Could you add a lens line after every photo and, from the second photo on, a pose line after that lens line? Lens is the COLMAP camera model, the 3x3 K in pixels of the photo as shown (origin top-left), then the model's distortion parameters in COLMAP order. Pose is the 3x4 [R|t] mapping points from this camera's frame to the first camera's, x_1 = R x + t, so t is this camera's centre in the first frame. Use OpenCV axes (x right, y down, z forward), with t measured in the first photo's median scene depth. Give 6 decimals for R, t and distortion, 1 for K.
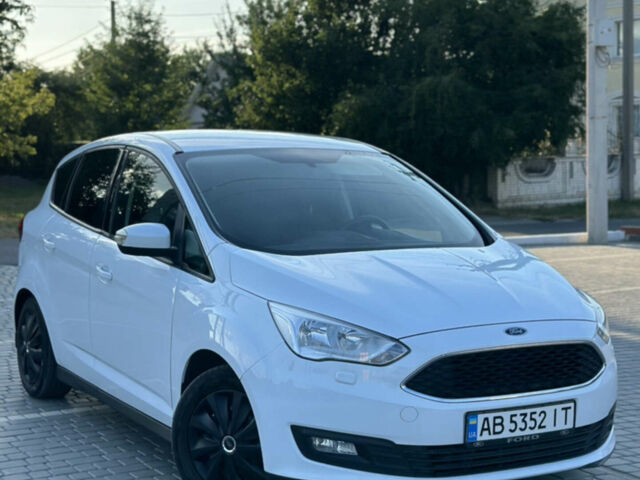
lens RADIAL K [[1149.1, 0, 320.0], [0, 1149.1, 240.0], [0, 0, 1]] dist [0.086864, 0.110152]
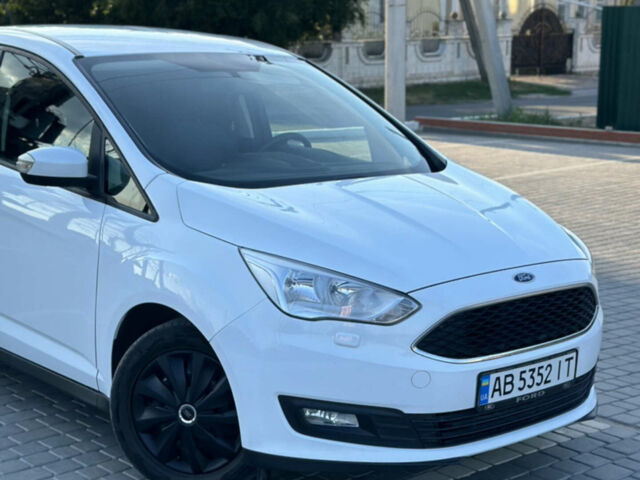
lens RADIAL K [[1149.1, 0, 320.0], [0, 1149.1, 240.0], [0, 0, 1]] dist [0.086864, 0.110152]
pose [[0.975855, -0.019264, 0.217568, -0.173775], [-0.003564, 0.994566, 0.104046, -0.040851], [-0.218390, -0.102309, 0.970484, 0.175761]]
